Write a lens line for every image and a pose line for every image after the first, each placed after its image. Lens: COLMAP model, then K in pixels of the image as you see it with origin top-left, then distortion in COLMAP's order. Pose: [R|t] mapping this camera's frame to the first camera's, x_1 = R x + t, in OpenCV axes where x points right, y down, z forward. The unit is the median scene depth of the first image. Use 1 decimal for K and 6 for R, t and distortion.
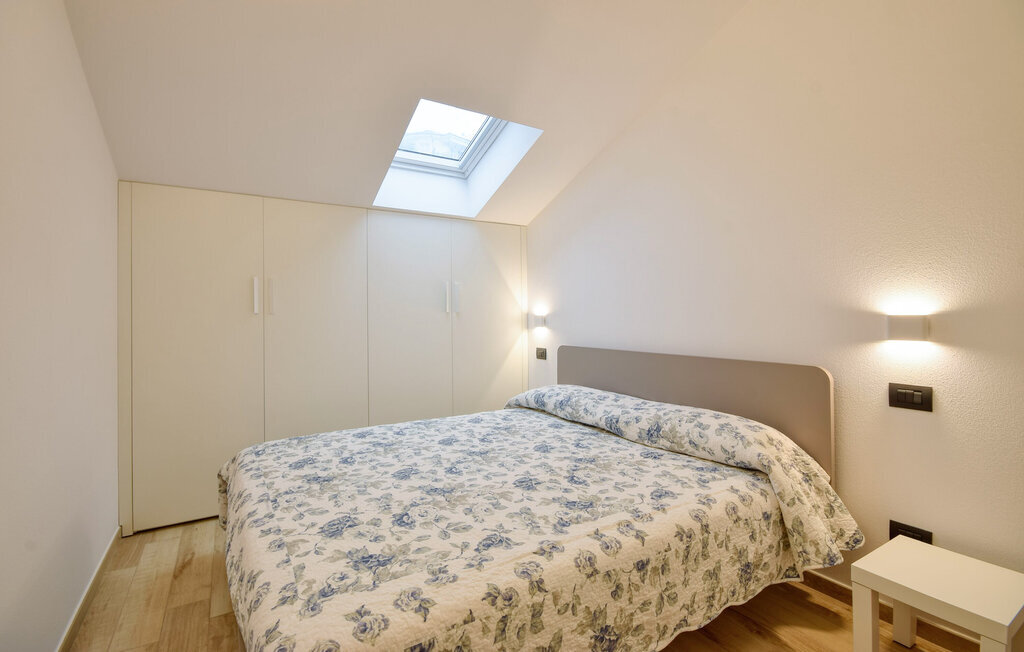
lens RADIAL K [[452.6, 0, 510.1], [0, 452.6, 313.6], [0, 0, 1]] dist [0.000509, -0.009515]
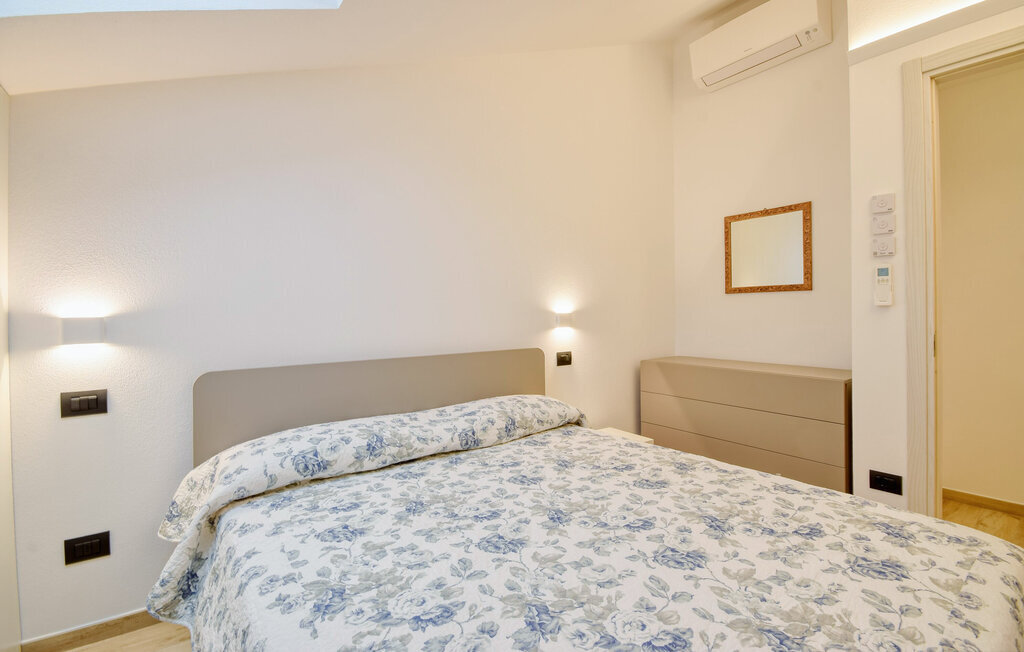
lens RADIAL K [[462.2, 0, 493.8], [0, 462.2, 317.3], [0, 0, 1]] dist [-0.000308, -0.013095]
pose [[-0.071938, -0.000195, 0.997409, -0.893626], [0.010075, 0.999949, 0.000923, 0.014908], [-0.997358, 0.010116, -0.071932, 1.362899]]
